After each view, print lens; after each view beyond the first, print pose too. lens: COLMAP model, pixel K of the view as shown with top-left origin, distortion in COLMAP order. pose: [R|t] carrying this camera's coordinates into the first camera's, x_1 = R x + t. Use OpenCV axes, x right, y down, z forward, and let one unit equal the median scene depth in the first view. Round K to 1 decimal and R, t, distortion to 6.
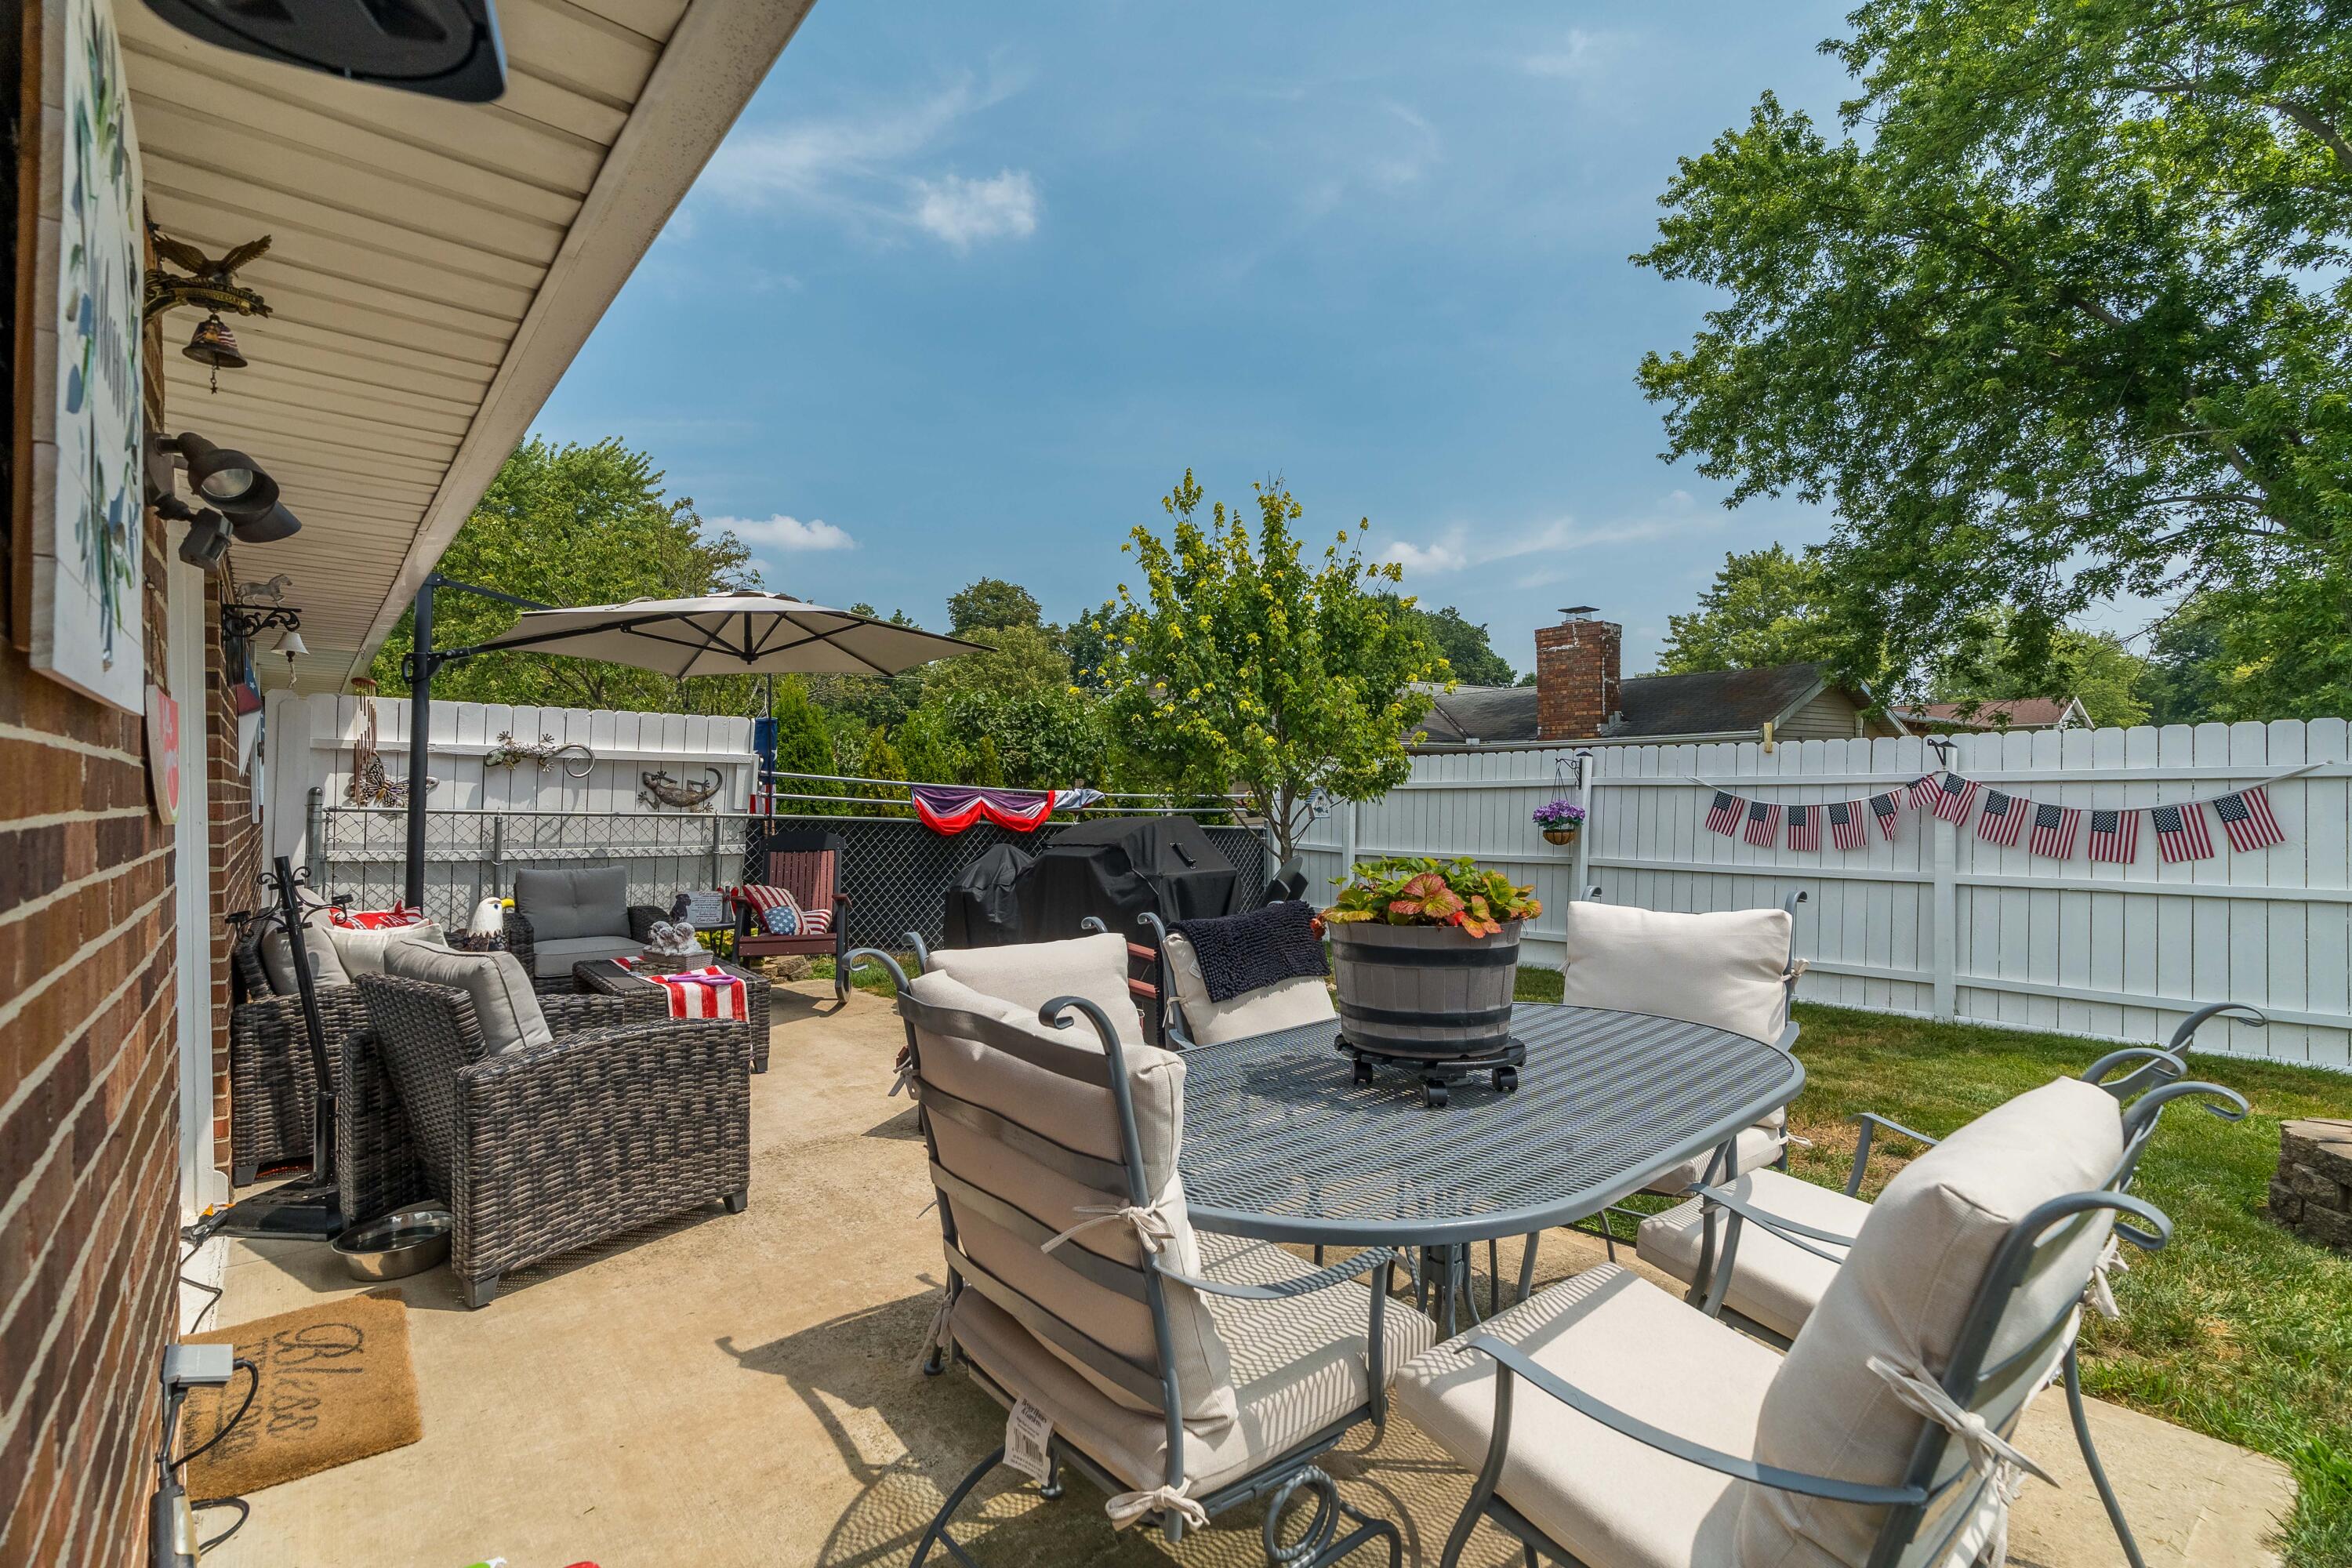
lens RADIAL K [[1058.0, 0, 1171.9], [0, 1058.0, 784.6], [0, 0, 1]] dist [-0.015122, 0.000217]
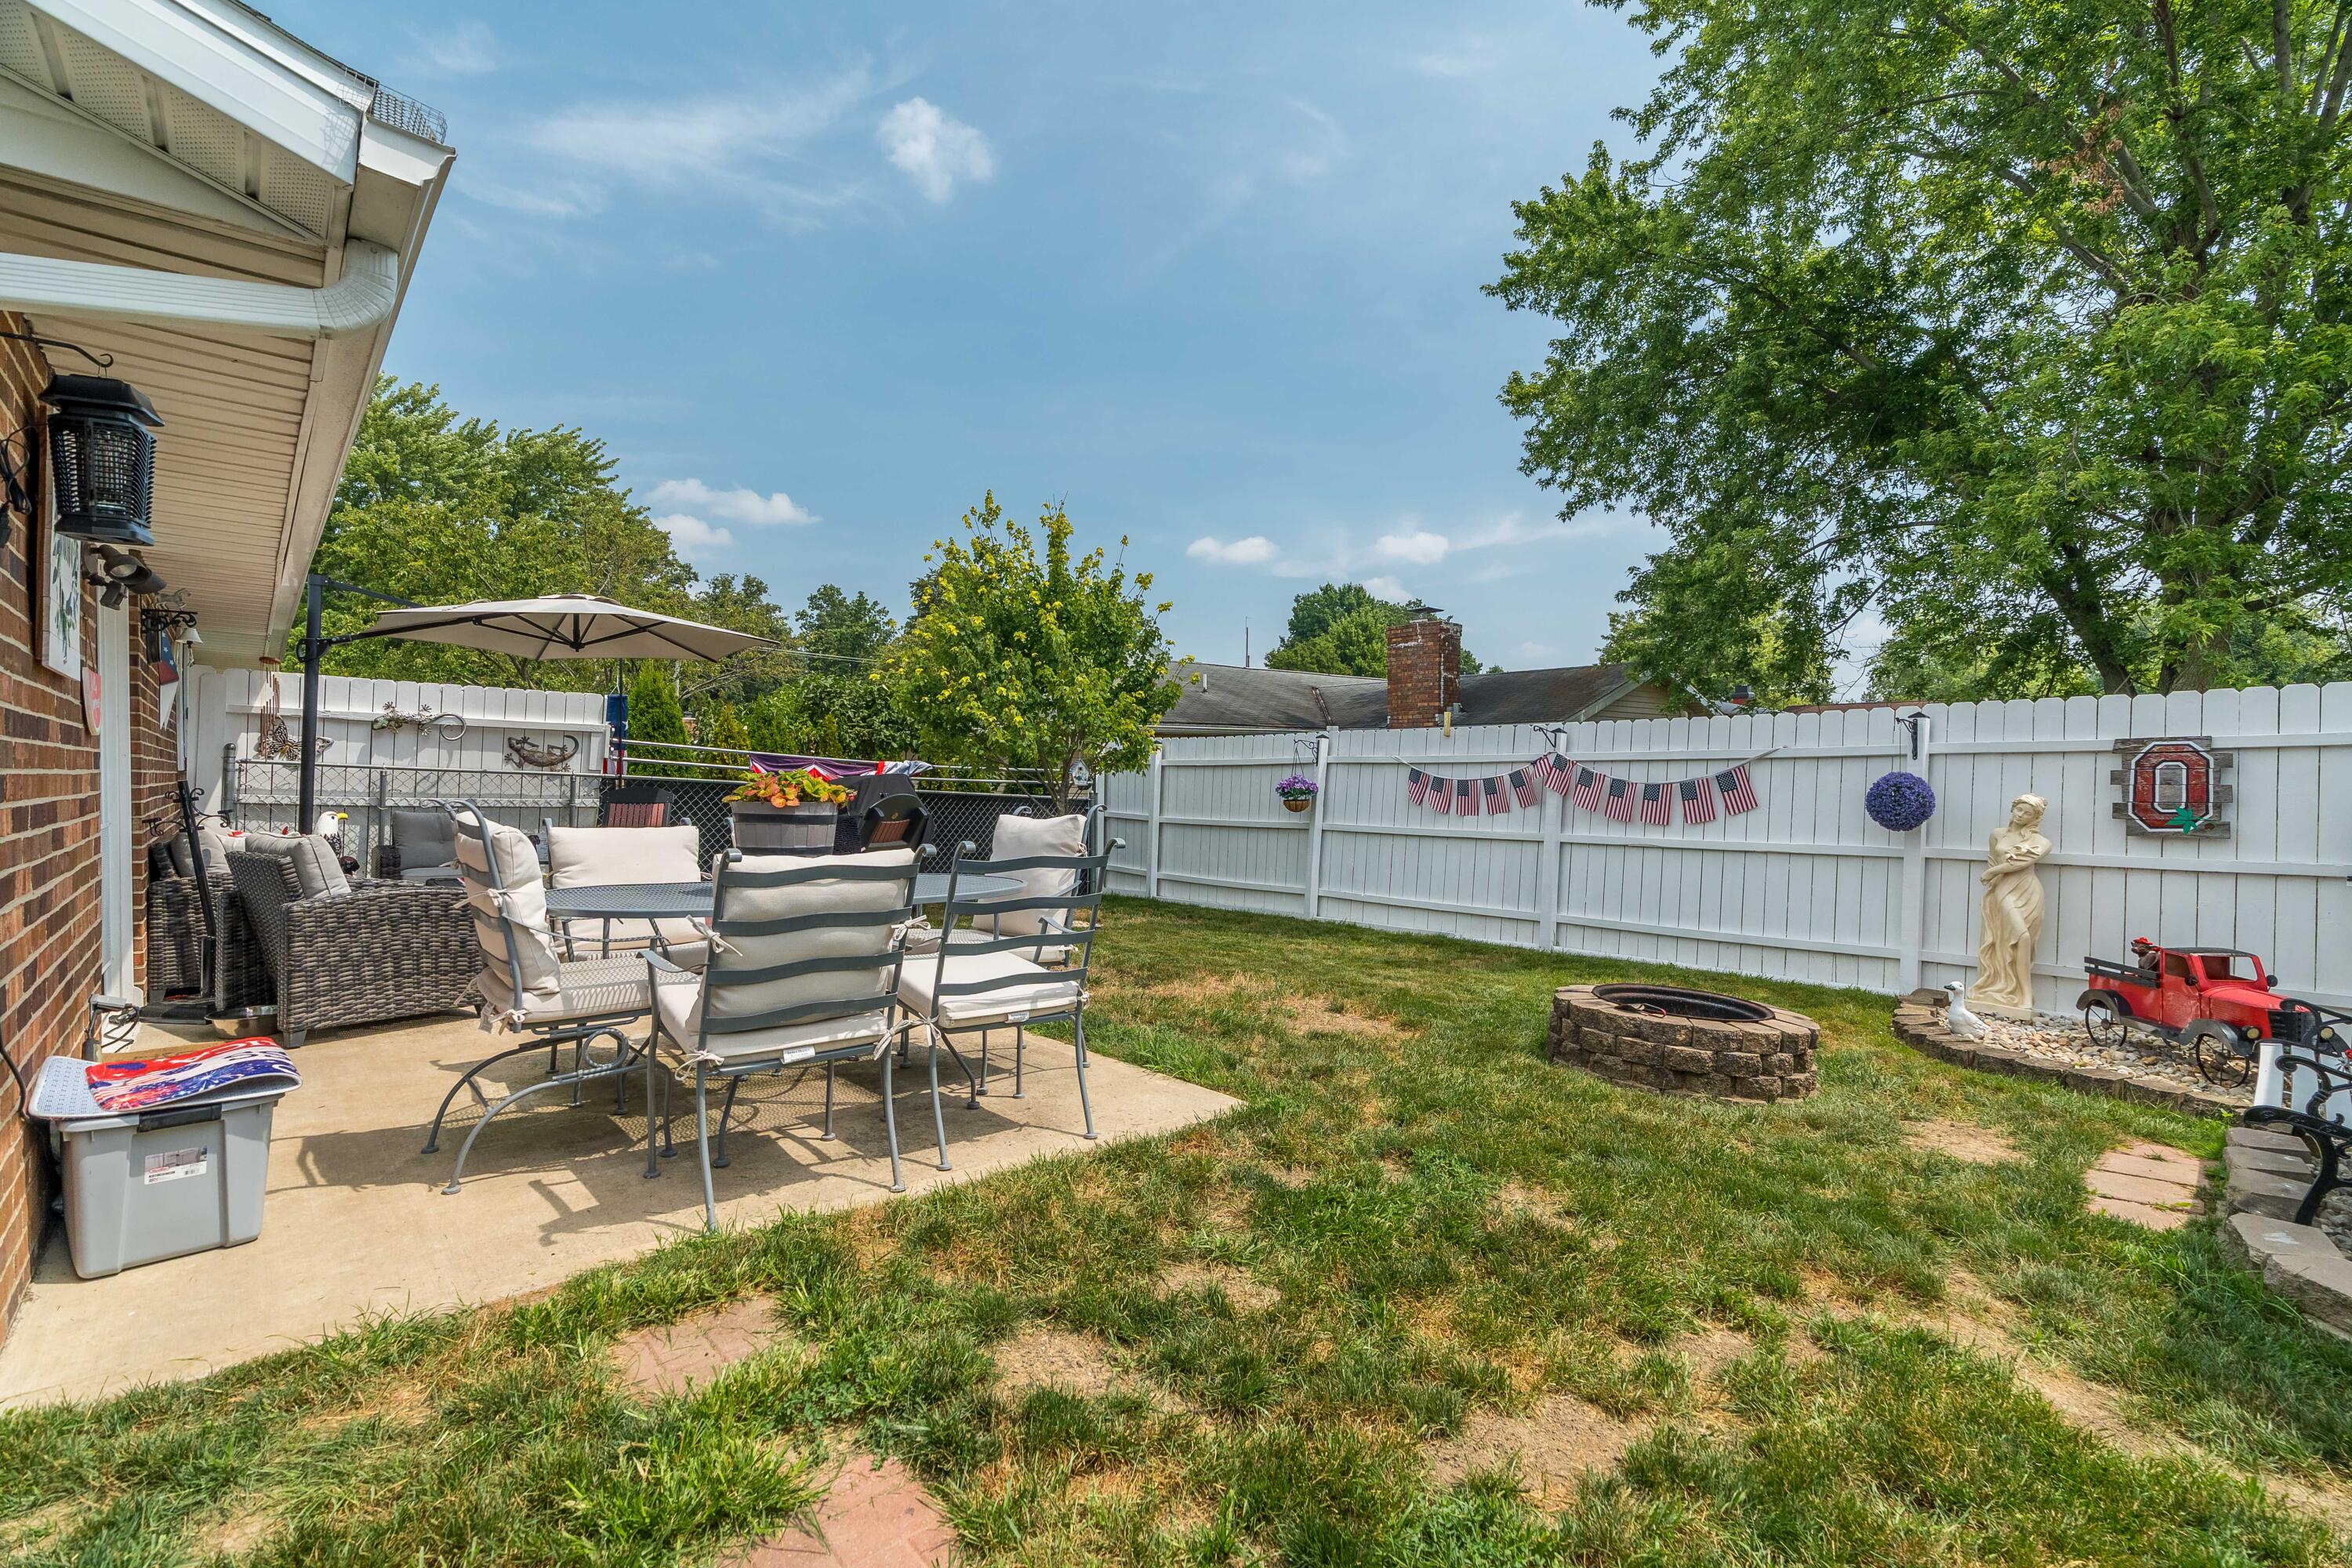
lens RADIAL K [[1073.1, 0, 1182.6], [0, 1073.1, 784.9], [0, 0, 1]] dist [-0.013361, 0.001185]
pose [[0.999718, 0.014779, 0.018577, 0.248262], [-0.014970, 0.999836, 0.010154, 0.018309], [-0.018423, -0.010429, 0.999776, -0.244448]]
